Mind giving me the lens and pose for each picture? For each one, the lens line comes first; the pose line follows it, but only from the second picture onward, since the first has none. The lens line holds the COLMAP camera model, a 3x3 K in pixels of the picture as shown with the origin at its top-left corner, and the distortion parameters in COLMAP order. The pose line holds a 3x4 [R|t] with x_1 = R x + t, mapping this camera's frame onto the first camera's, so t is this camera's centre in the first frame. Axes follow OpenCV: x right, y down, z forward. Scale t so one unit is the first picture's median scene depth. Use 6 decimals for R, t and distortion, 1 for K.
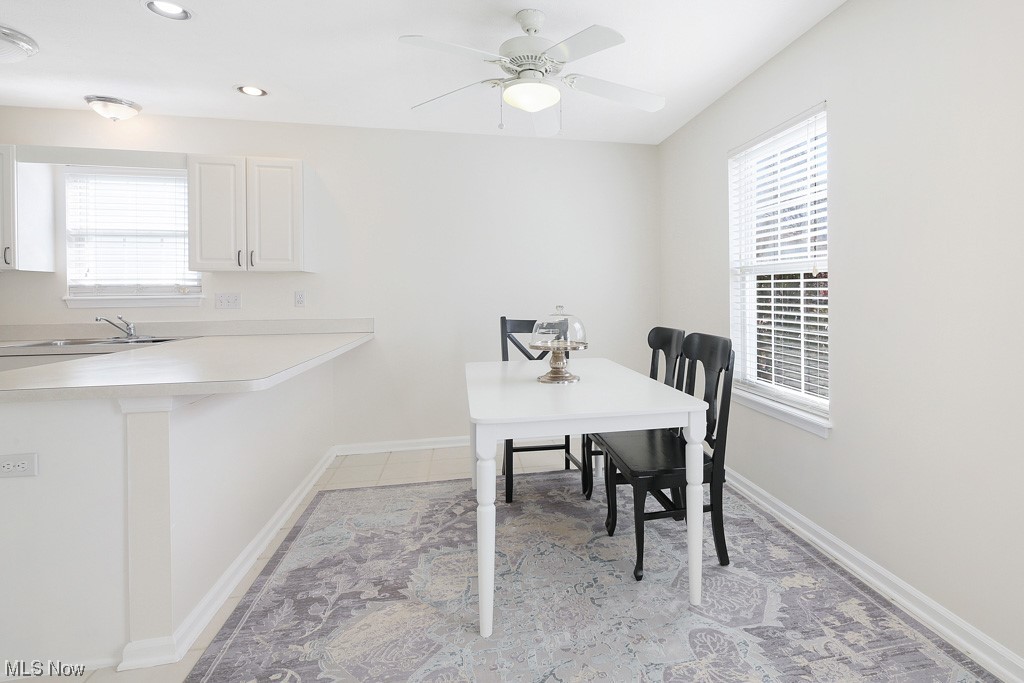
lens RADIAL K [[498.0, 0, 574.0], [0, 498.0, 305.5], [0, 0, 1]] dist [-0.010627, 0.000575]
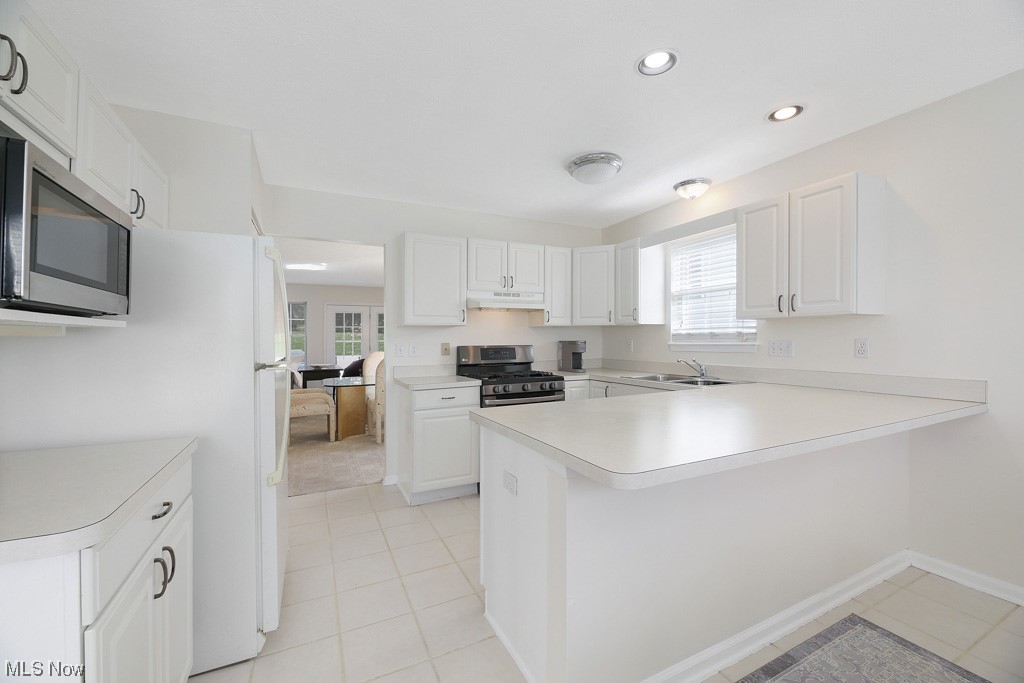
lens RADIAL K [[409.6, 0, 519.9], [0, 409.6, 343.0], [0, 0, 1]] dist [-0.000795, -0.003073]
pose [[0.237457, 0.014844, -0.971285, -0.047491], [-0.013176, 0.999840, 0.012059, -0.025401], [0.971309, 0.009934, 0.237615, 0.351289]]
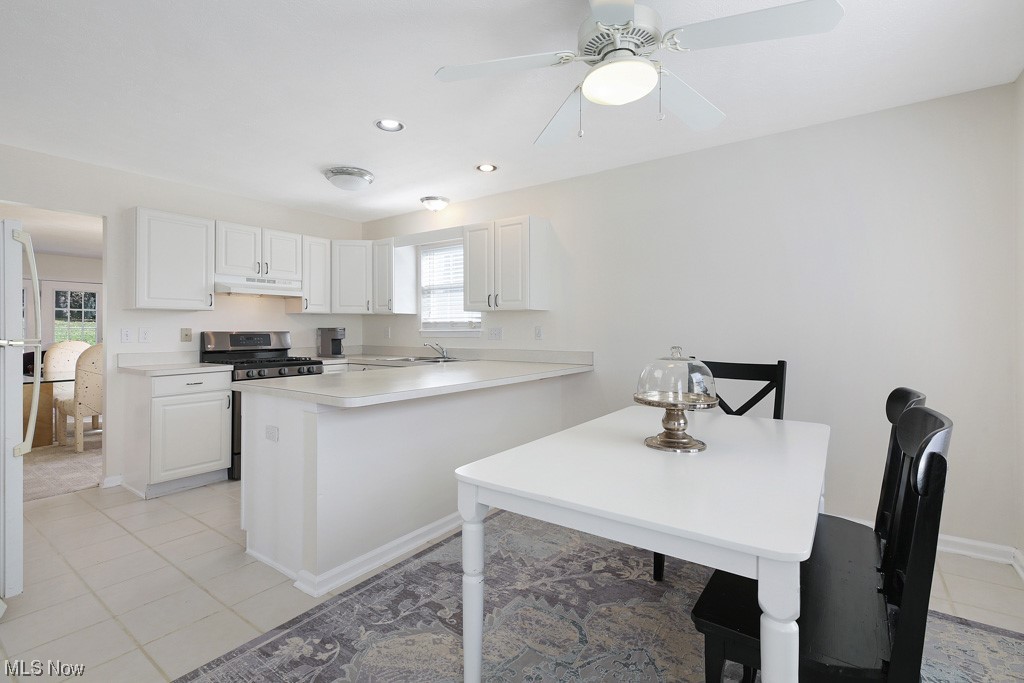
lens RADIAL K [[451.2, 0, 507.6], [0, 451.2, 335.6], [0, 0, 1]] dist [0.003282, -0.001615]
pose [[0.662568, 0.016310, -0.748824, 0.232720], [-0.019056, 0.999806, 0.004916, -0.012053], [0.748759, 0.011013, 0.662751, 0.267960]]
